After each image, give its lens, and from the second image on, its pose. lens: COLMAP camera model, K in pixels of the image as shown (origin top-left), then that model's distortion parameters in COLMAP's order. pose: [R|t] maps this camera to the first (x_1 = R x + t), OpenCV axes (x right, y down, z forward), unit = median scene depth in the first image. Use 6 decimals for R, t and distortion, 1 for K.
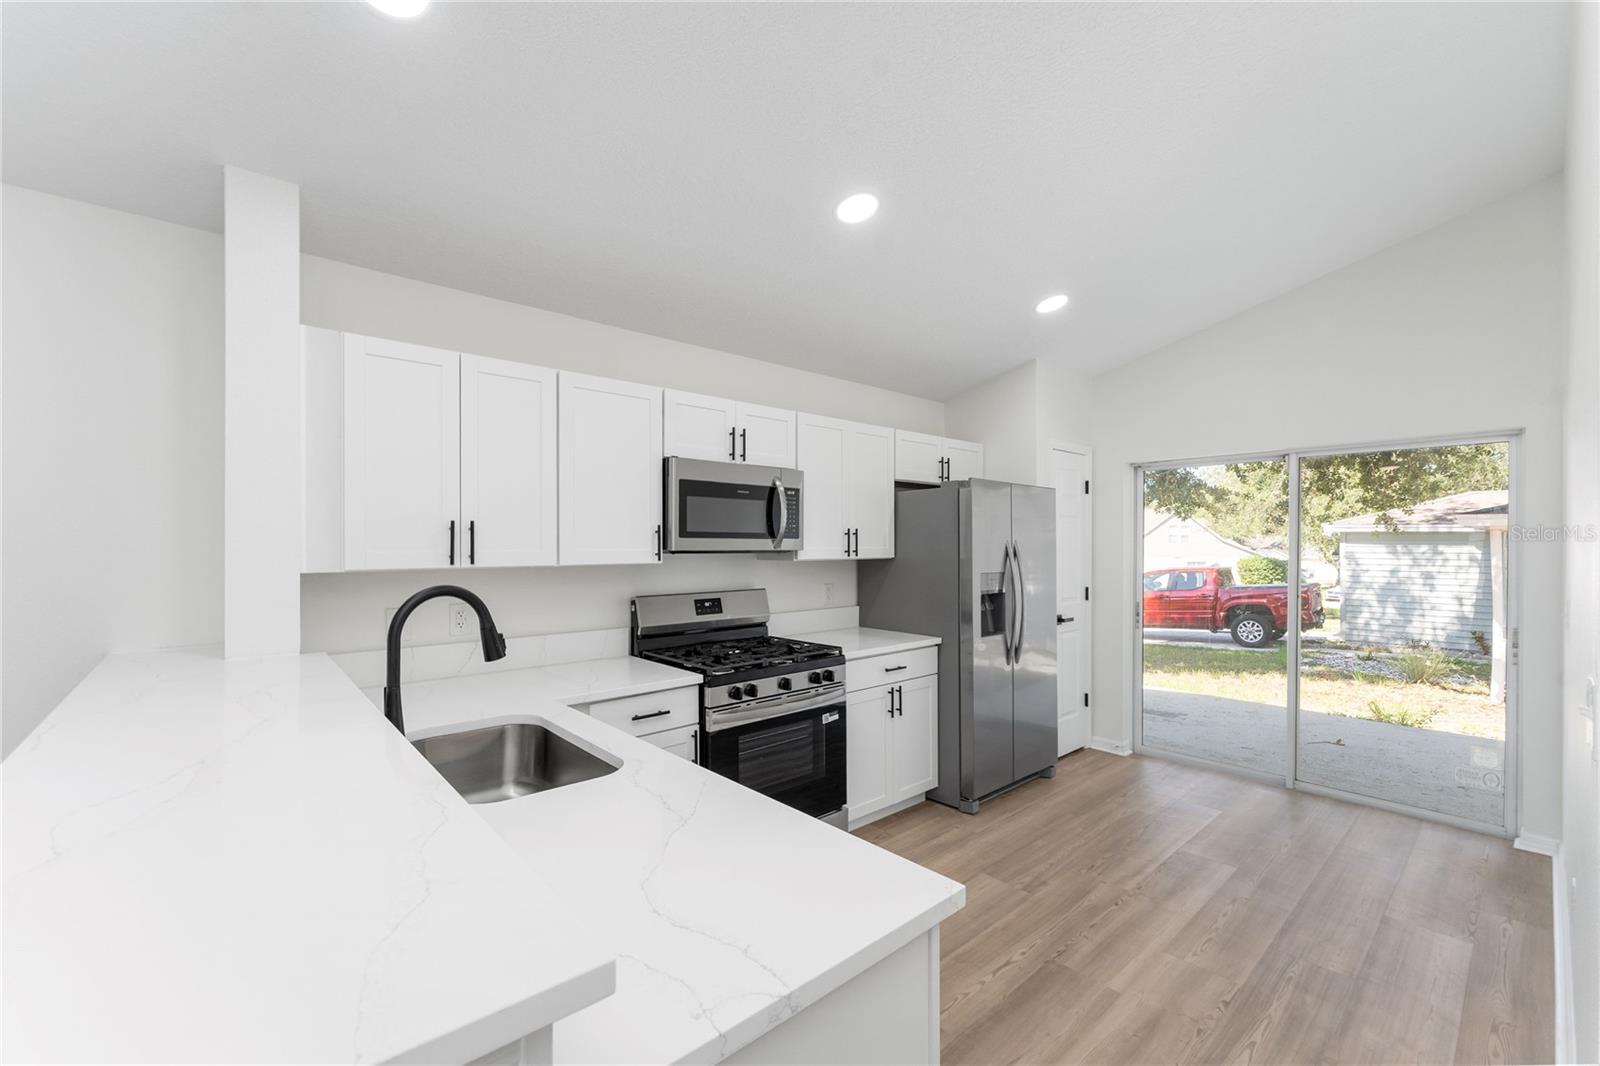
lens RADIAL K [[640.3, 0, 803.4], [0, 640.3, 546.0], [0, 0, 1]] dist [-0.002485, 0.000777]
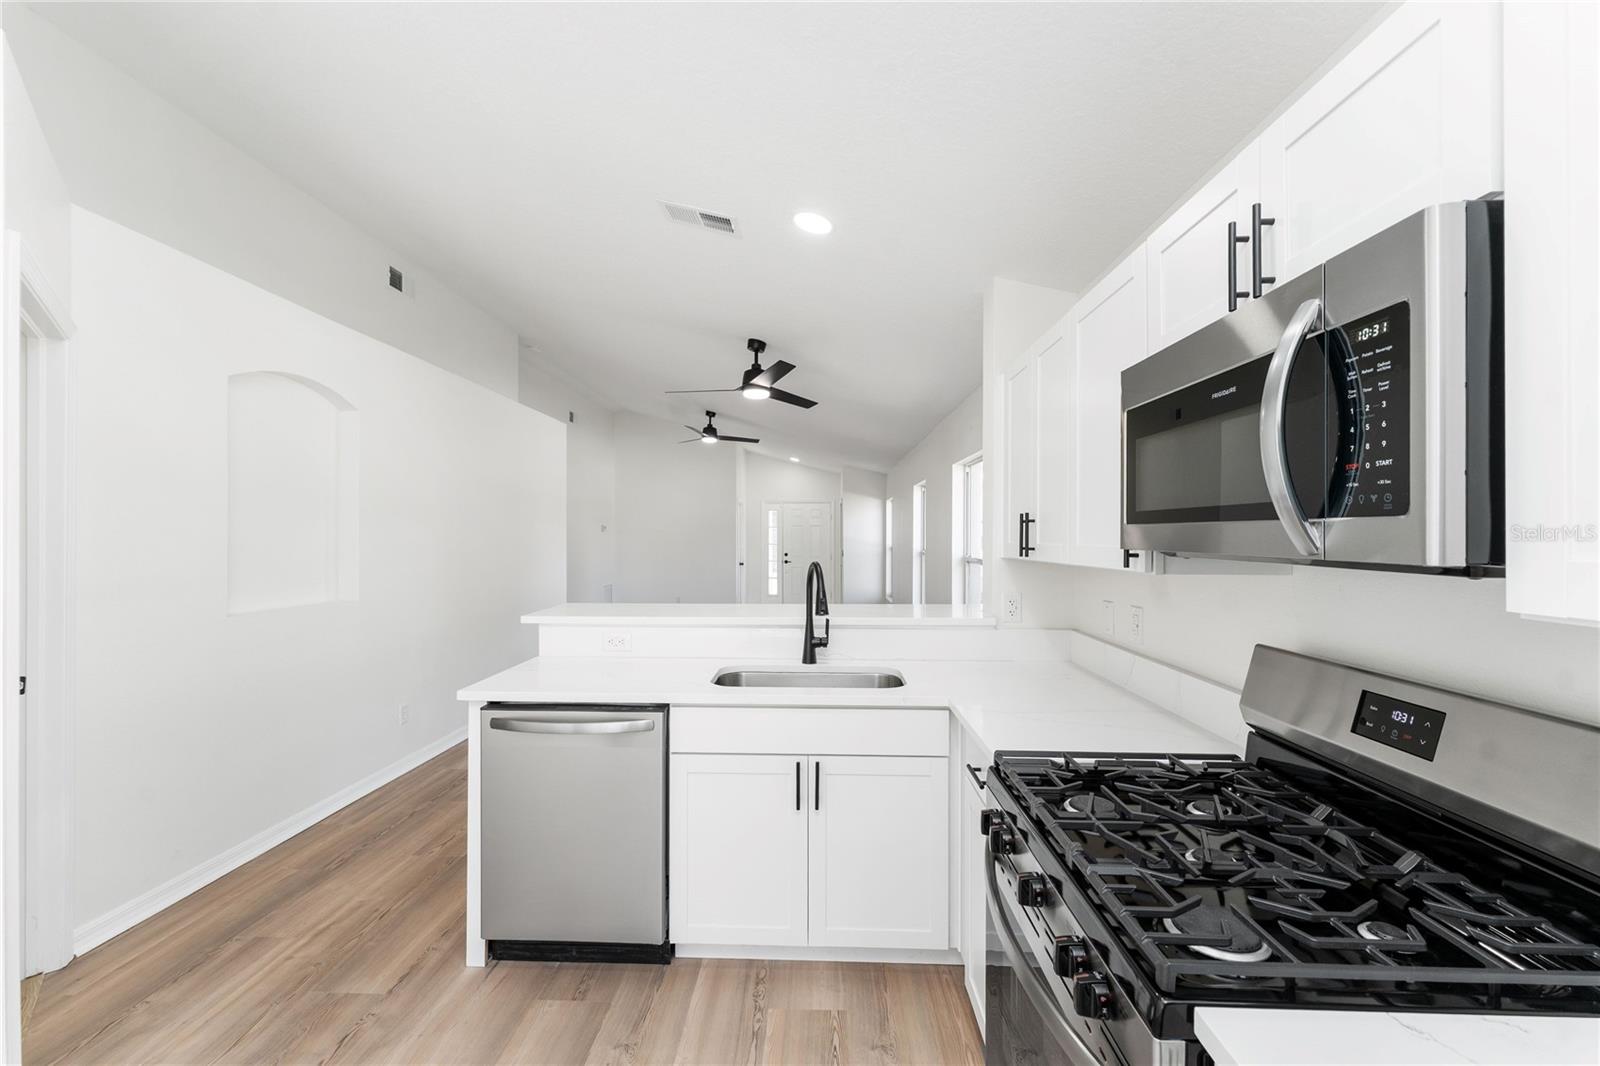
lens RADIAL K [[640.3, 0, 810.4], [0, 640.3, 531.9], [0, 0, 1]] dist [-0.002485, 0.000777]
pose [[-0.672329, -0.005210, -0.740234, 0.307791], [-0.004135, 0.999986, -0.003283, -0.003546], [0.740240, 0.000854, -0.672342, 0.998012]]
